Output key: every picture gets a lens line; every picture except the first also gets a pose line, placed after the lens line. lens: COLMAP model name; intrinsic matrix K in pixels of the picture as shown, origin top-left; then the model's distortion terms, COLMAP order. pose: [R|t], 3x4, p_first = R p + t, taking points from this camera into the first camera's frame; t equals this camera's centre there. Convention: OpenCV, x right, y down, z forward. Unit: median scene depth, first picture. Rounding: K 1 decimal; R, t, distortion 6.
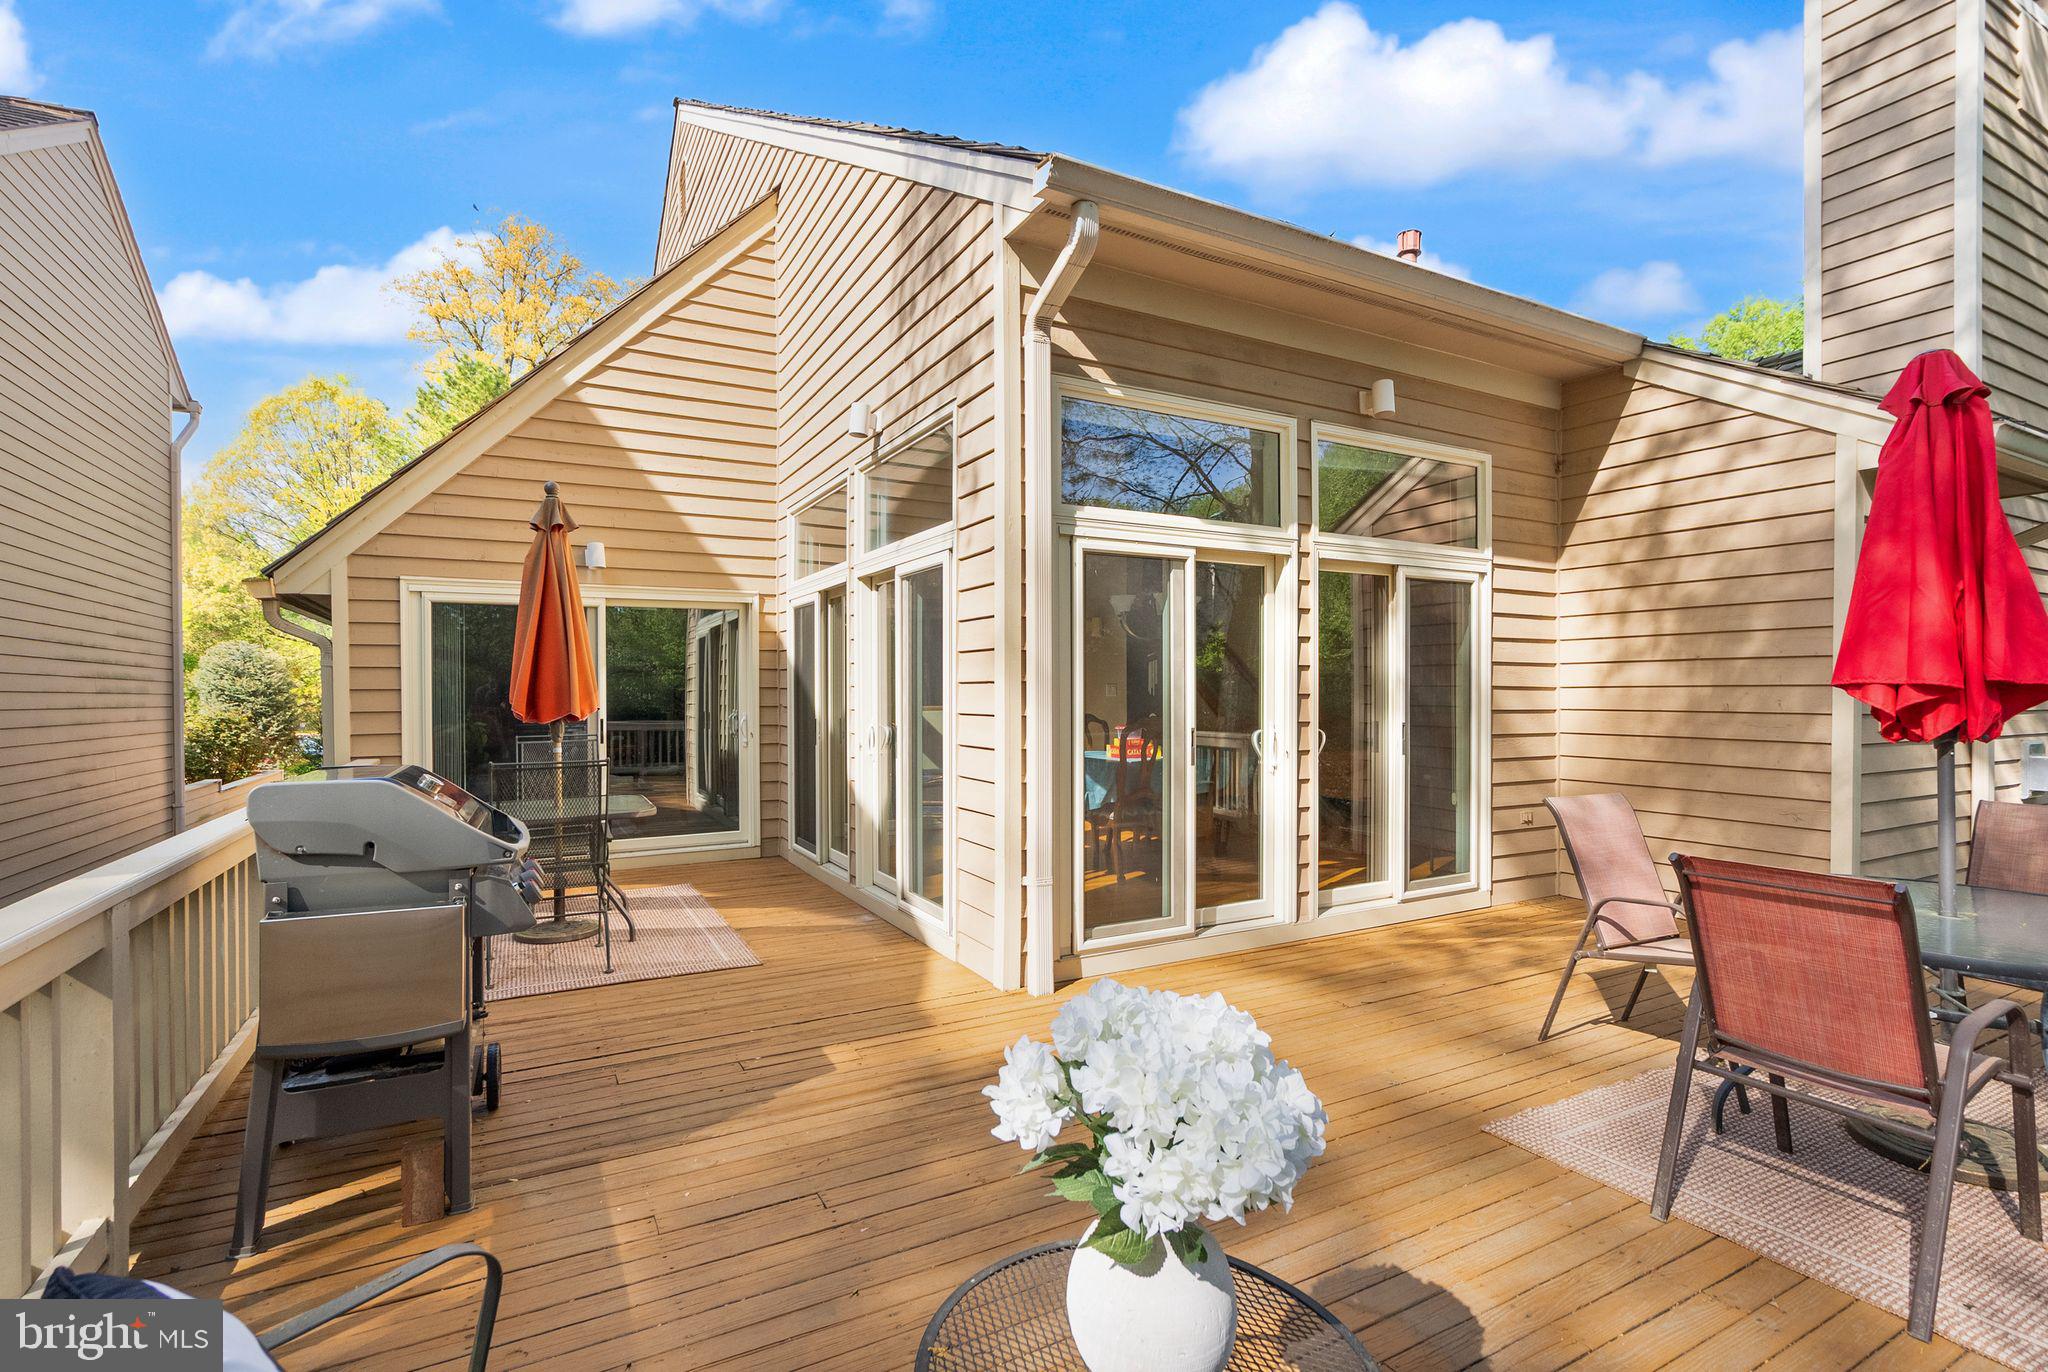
lens RADIAL K [[974.9, 0, 1024.0], [0, 974.9, 686.0], [0, 0, 1]] dist [-0.025152, -0.000380]
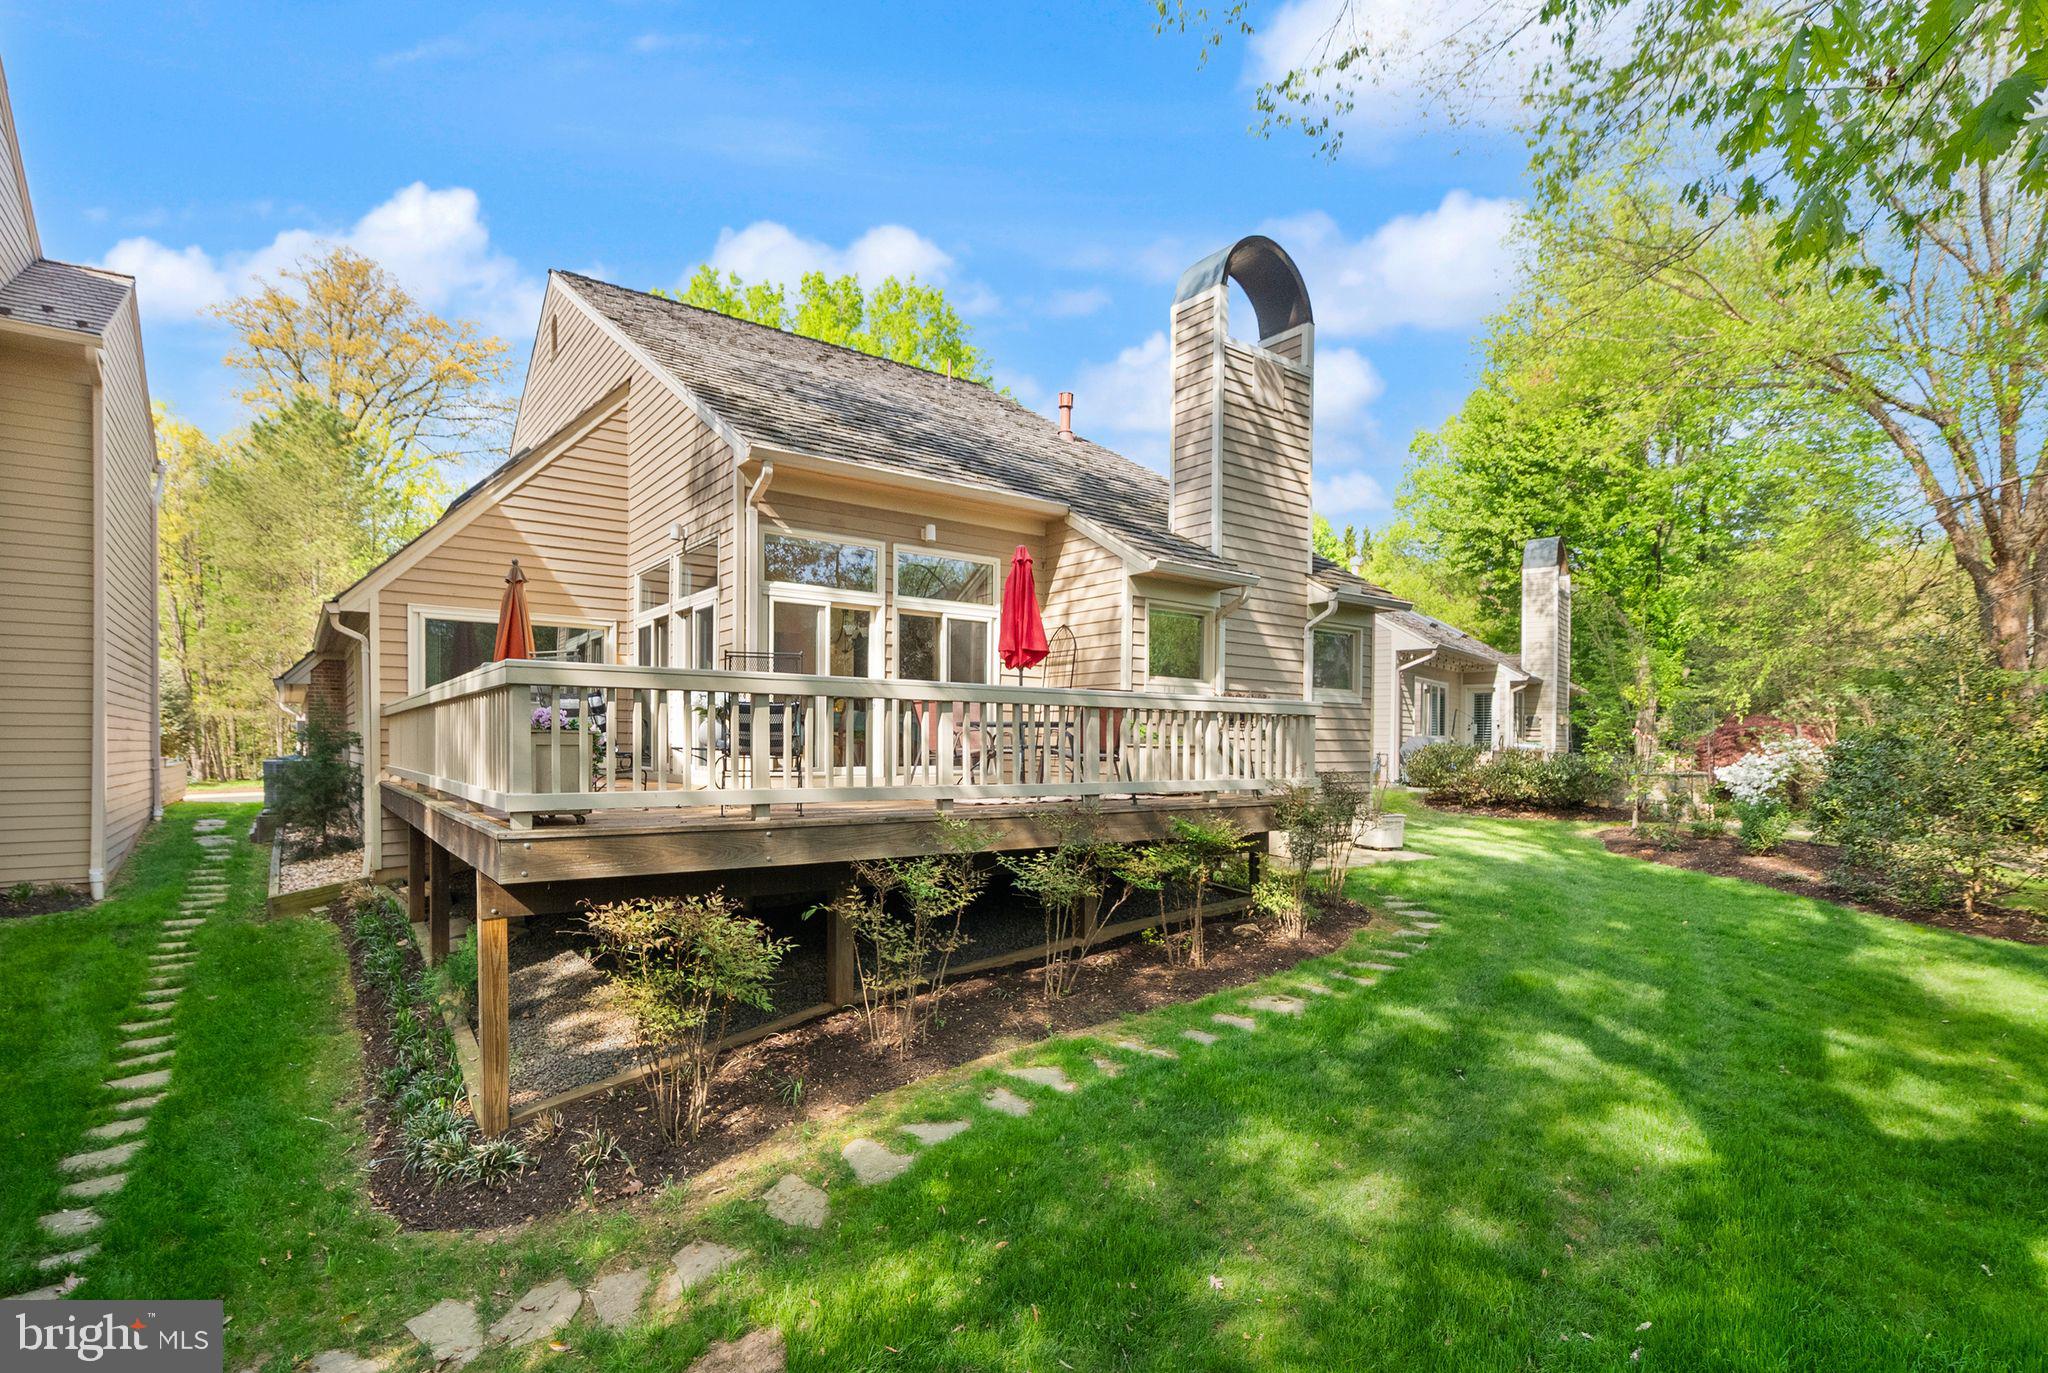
lens RADIAL K [[1015.4, 0, 1015.9], [0, 1015.4, 744.2], [0, 0, 1]] dist [-0.001833, 0.000039]
pose [[0.990801, 0.010937, 0.134888, 0.231505], [-0.011430, 0.999931, 0.002878, 0.137983], [-0.134847, -0.004394, 0.990857, -1.086931]]
